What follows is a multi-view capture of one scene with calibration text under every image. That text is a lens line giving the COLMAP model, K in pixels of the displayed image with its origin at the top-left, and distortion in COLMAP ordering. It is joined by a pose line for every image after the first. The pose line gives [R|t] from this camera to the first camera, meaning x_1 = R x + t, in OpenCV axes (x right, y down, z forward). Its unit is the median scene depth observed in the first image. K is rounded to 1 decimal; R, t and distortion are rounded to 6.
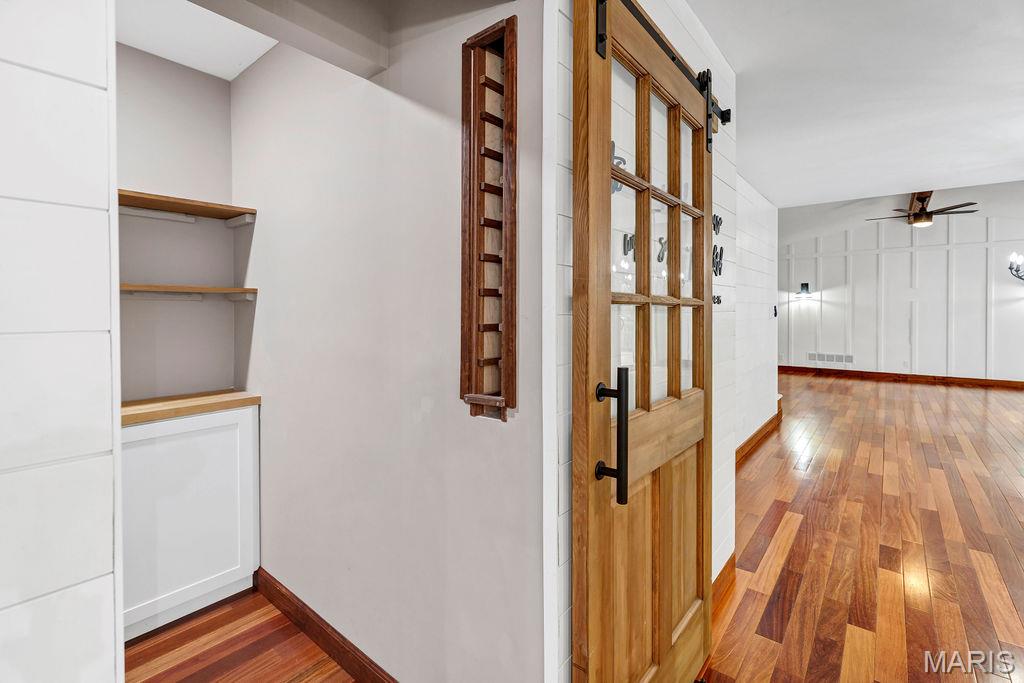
lens RADIAL K [[453.1, 0, 506.6], [0, 453.1, 308.2], [0, 0, 1]] dist [0.004037, -0.000805]
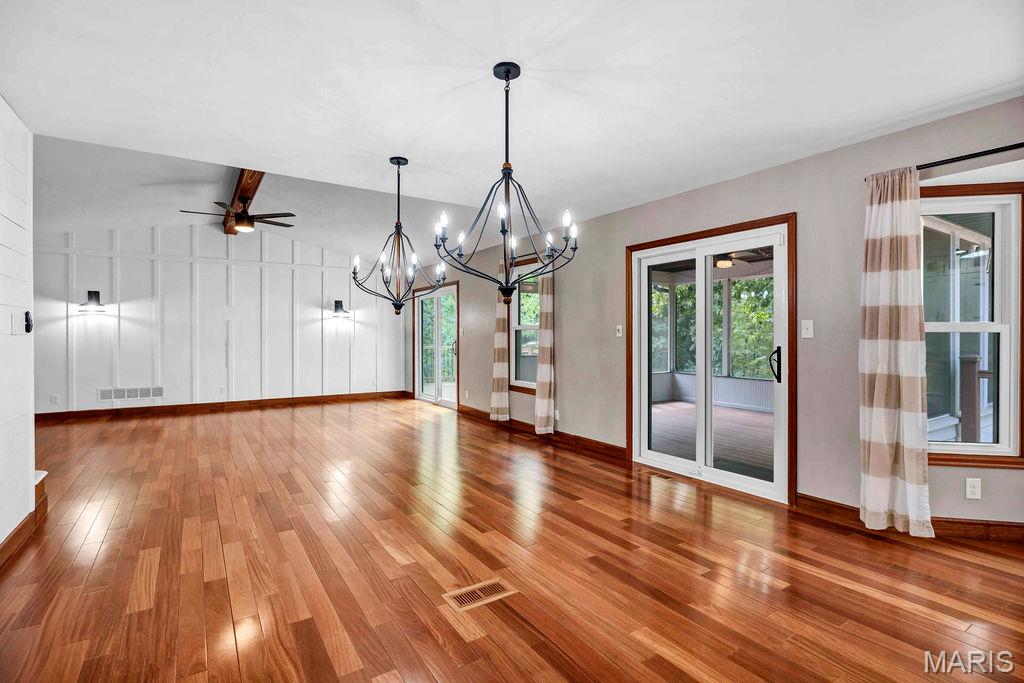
lens RADIAL K [[500.1, 0, 531.4], [0, 500.1, 340.4], [0, 0, 1]] dist [0.013610, -0.001702]
pose [[0.273960, -0.008642, 0.961702, 0.122880], [-0.007667, 0.999908, 0.011169, 0.012429], [-0.961710, -0.010433, 0.273869, 0.181924]]
